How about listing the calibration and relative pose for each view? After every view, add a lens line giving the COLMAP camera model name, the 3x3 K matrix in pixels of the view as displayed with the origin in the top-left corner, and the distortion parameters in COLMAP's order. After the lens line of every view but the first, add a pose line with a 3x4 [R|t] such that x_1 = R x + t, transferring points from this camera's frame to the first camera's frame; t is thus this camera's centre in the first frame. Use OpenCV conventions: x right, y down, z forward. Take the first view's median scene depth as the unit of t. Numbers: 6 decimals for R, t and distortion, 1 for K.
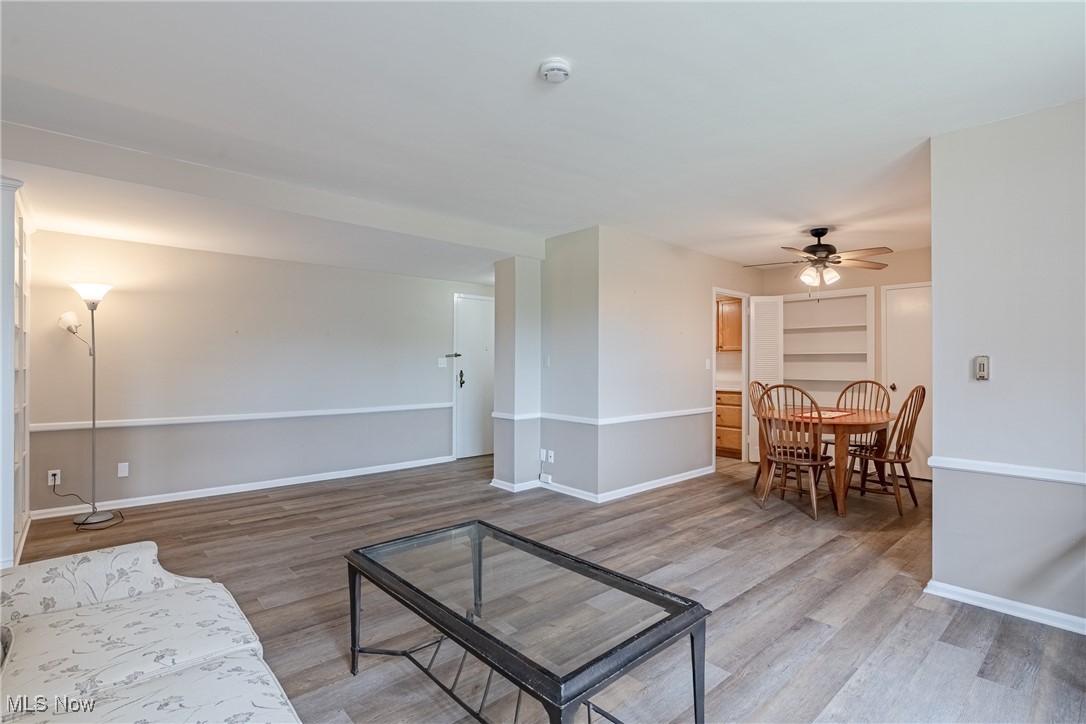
lens RADIAL K [[523.4, 0, 544.9], [0, 523.4, 365.0], [0, 0, 1]] dist [-0.000504, 0.000155]
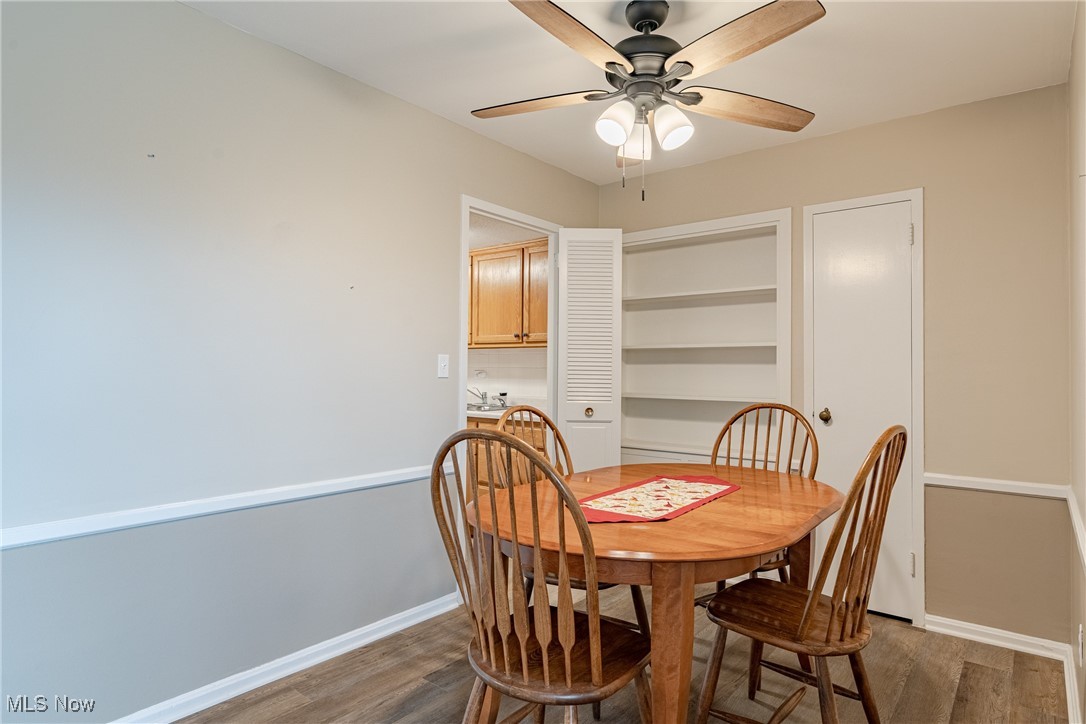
lens RADIAL K [[624.9, 0, 538.7], [0, 624.9, 369.5], [0, 0, 1]] dist [-0.002064, -0.001301]
pose [[0.987611, 0.008347, 0.156699, 0.322625], [-0.007745, 0.999960, -0.004451, 0.003387], [-0.156730, 0.003182, 0.987636, 0.485368]]
